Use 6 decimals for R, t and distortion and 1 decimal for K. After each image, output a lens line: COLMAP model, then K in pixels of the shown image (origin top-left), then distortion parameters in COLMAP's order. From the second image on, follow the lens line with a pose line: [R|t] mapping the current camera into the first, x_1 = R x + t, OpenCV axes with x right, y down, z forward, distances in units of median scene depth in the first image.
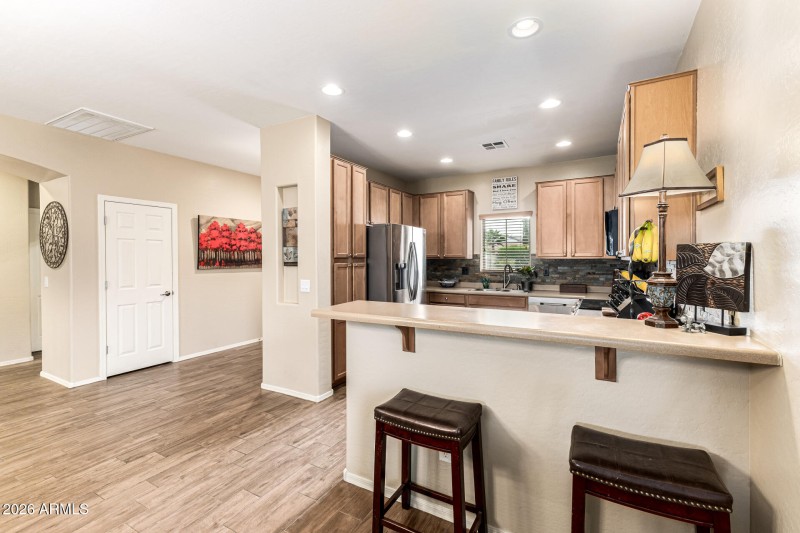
lens RADIAL K [[348.5, 0, 405.7], [0, 348.5, 263.1], [0, 0, 1]] dist [0.001565, 0.000056]
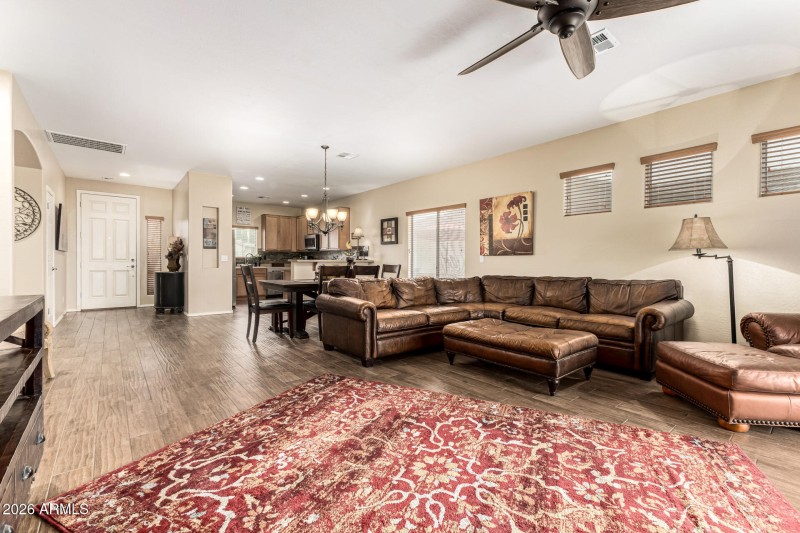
lens RADIAL K [[348.5, 0, 405.7], [0, 348.5, 263.1], [0, 0, 1]] dist [0.001565, 0.000056]
pose [[0.358635, 0.000840, 0.933478, -1.221011], [0.007705, 0.999963, -0.003860, 0.073605], [-0.933446, 0.008577, 0.358615, -0.504647]]
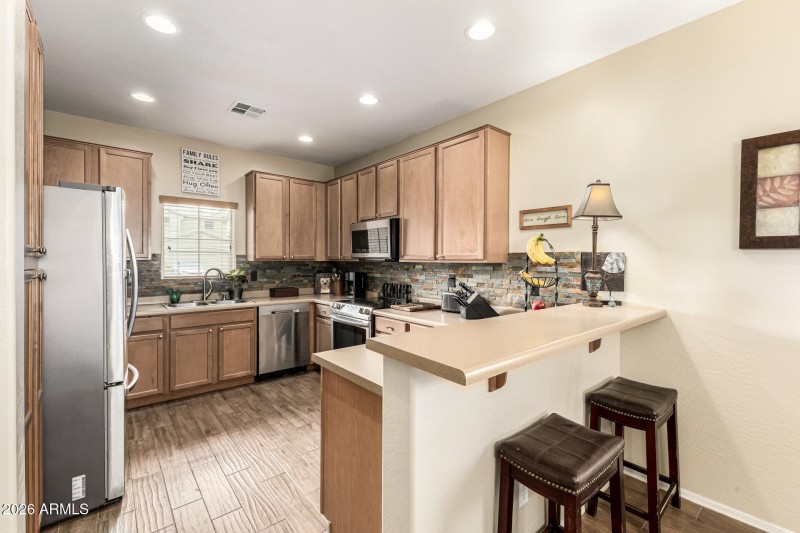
lens RADIAL K [[348.5, 0, 405.7], [0, 348.5, 263.1], [0, 0, 1]] dist [0.001565, 0.000056]
pose [[0.359503, -0.002658, 0.933140, -0.272172], [0.008177, 0.999967, -0.000302, -0.003522], [-0.933108, 0.007739, 0.359513, 0.343893]]
